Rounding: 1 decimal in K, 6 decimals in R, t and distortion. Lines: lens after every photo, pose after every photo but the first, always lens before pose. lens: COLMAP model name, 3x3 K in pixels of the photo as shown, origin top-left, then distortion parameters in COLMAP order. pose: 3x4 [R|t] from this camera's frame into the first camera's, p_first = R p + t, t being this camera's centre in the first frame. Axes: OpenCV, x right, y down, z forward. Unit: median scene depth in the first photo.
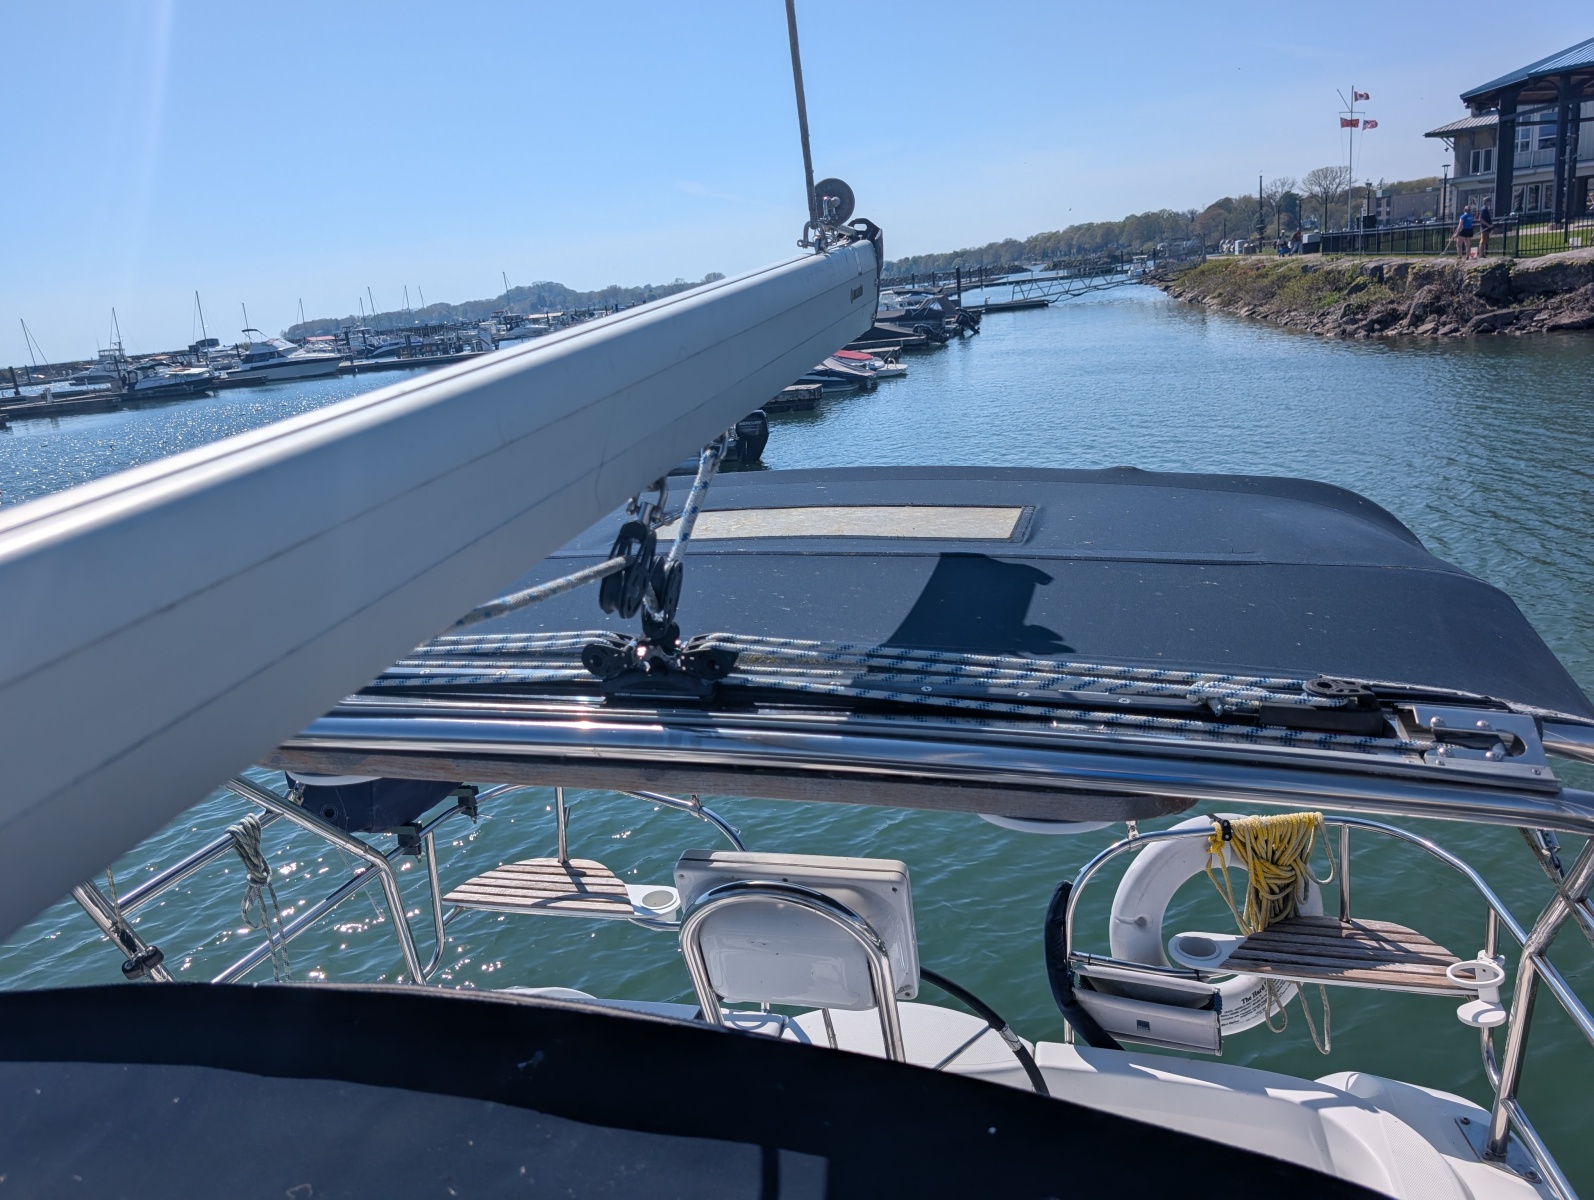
lens RADIAL K [[1137.2, 0, 800.8], [0, 1137.2, 565.8], [0, 0, 1]] dist [0.014550, -0.008624]
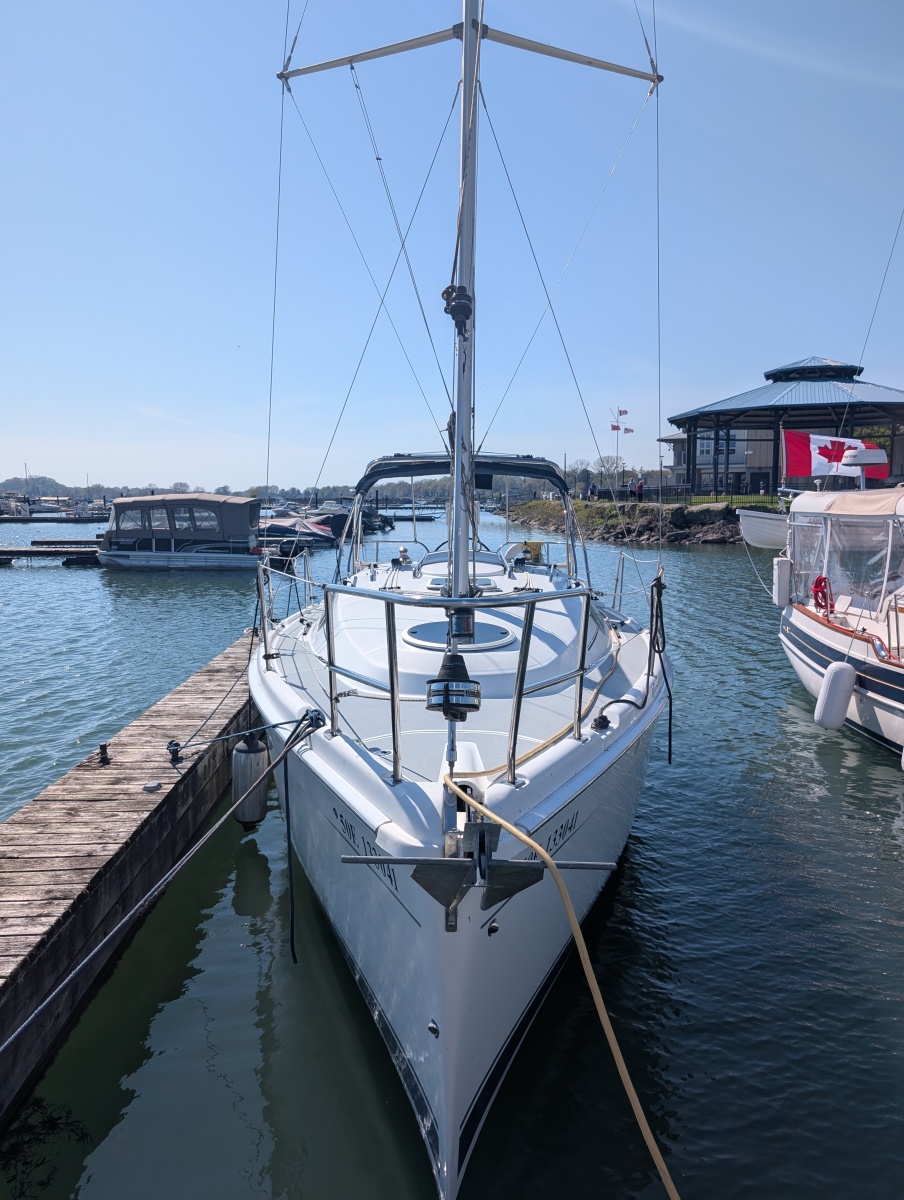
lens RADIAL K [[914.4, 0, 452.0], [0, 914.4, 600.0], [0, 0, 1]] dist [0.076045, -0.002883]
pose [[0.966774, 0.066702, 0.246777, -0.083520], [-0.028510, 0.987469, -0.155215, 0.099646], [-0.254038, 0.143022, 0.956561, -0.246901]]
